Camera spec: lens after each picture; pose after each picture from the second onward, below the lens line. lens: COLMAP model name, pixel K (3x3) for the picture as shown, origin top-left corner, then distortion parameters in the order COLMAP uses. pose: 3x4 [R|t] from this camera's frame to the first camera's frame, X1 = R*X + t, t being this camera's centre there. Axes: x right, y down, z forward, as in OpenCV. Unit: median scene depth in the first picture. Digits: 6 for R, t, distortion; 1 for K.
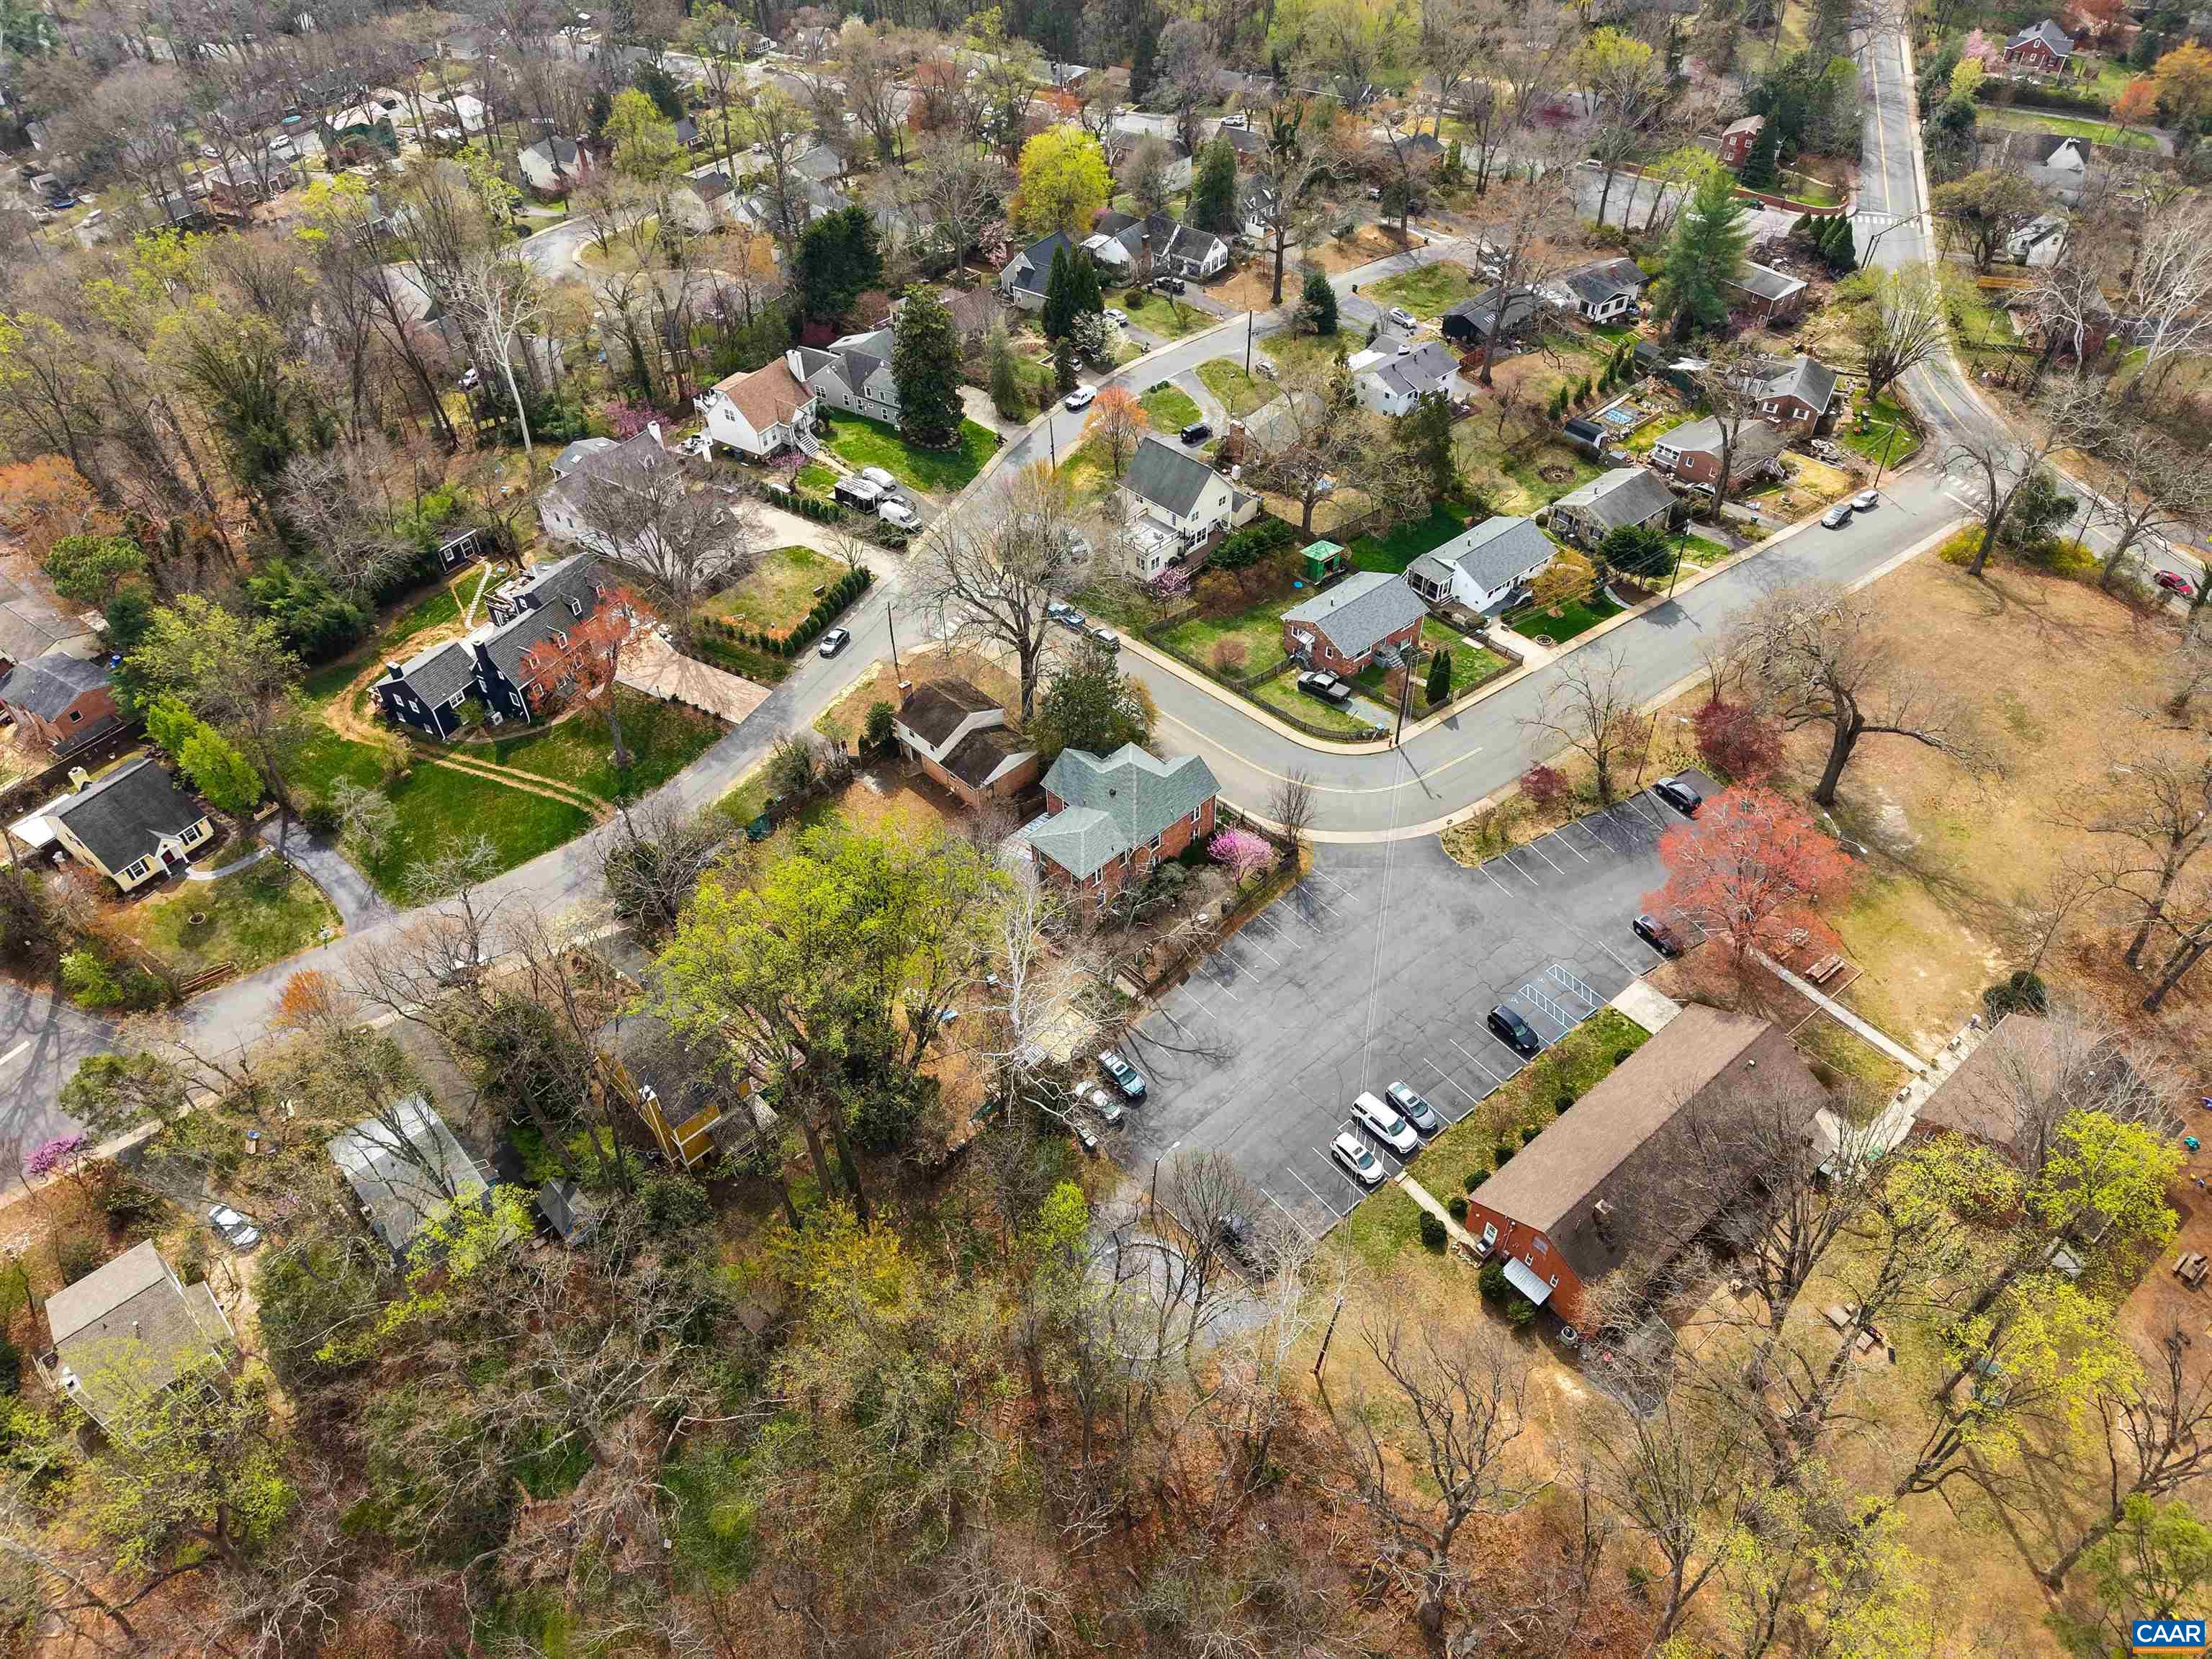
lens RADIAL K [[1484.6, 0, 1092.9], [0, 1484.6, 817.6], [0, 0, 1]] dist [0.026410, -0.026408]
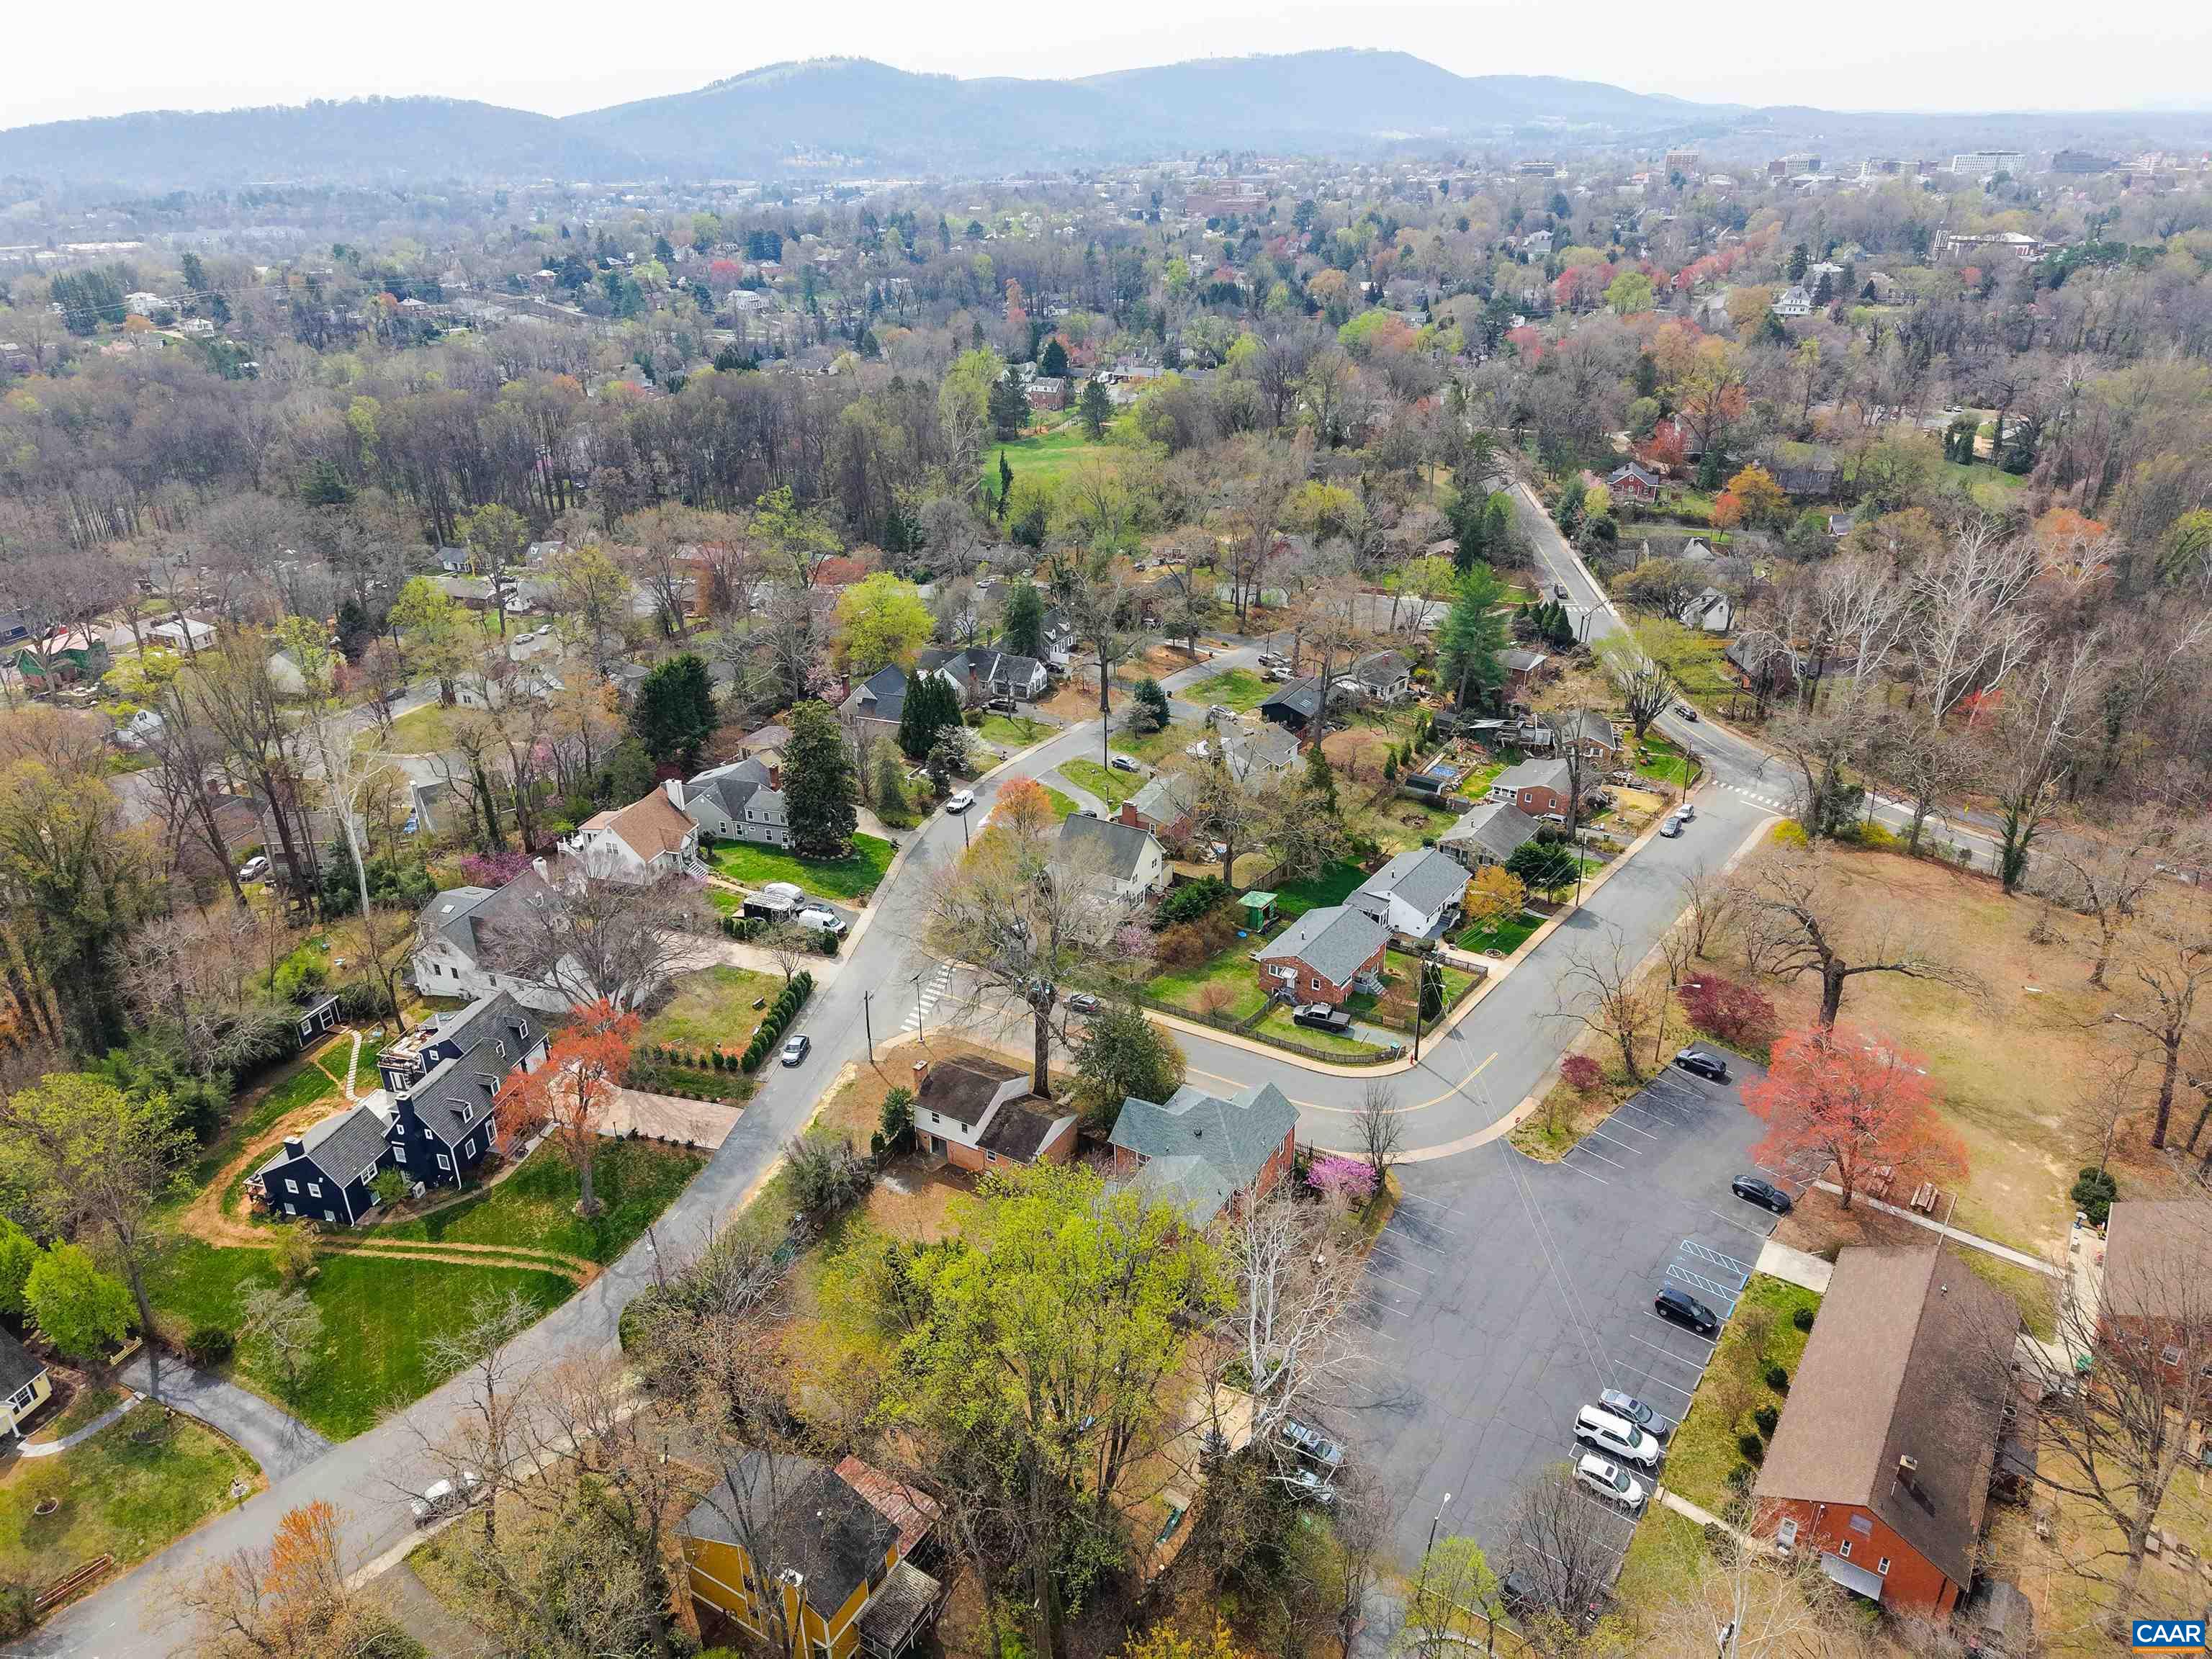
lens RADIAL K [[1484.6, 0, 1093.5], [0, 1484.6, 821.7], [0, 0, 1]] dist [0.026410, -0.026408]
pose [[0.966026, -0.107800, 0.234889, -0.186825], [0.176754, 0.938644, -0.296151, 0.048131], [-0.188552, 0.327607, 0.925809, 0.080634]]
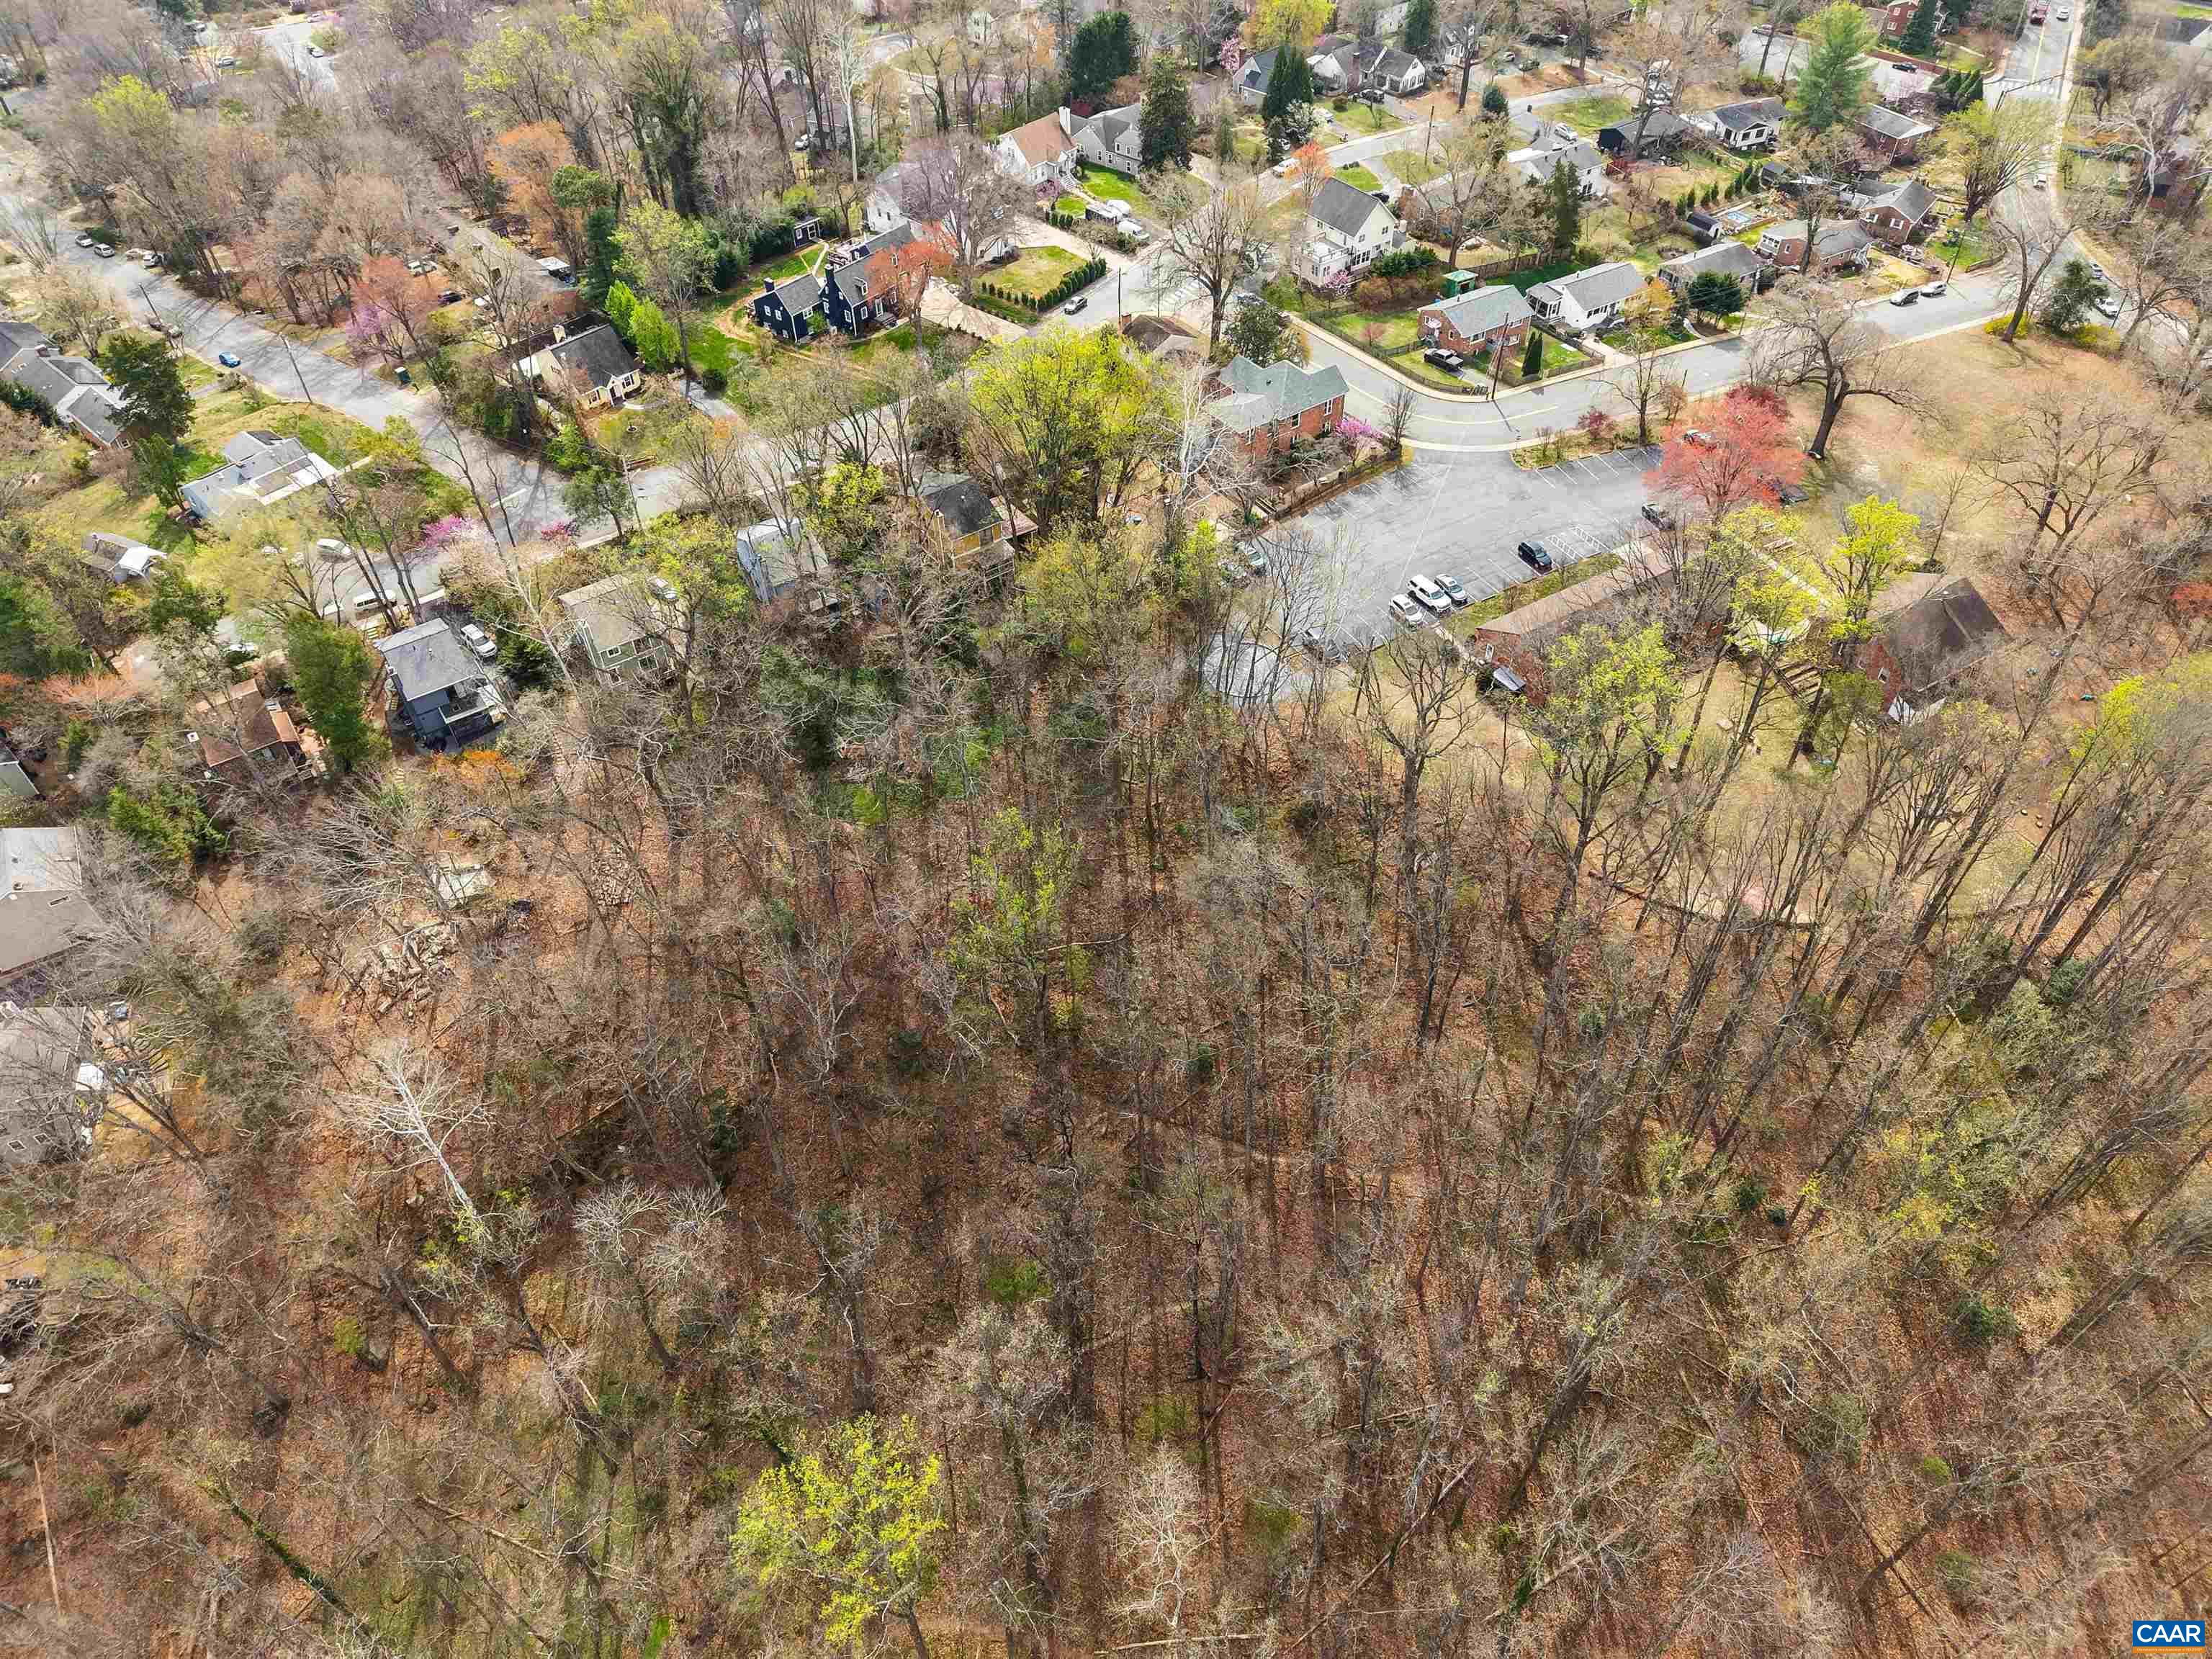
lens RADIAL K [[1484.6, 0, 1091.9], [0, 1484.6, 817.3], [0, 0, 1]] dist [0.026410, -0.026408]
pose [[0.987053, 0.110139, -0.116604, 0.044746], [-0.106740, 0.993670, 0.035022, 0.276465], [0.119723, -0.022122, 0.992561, -0.321301]]
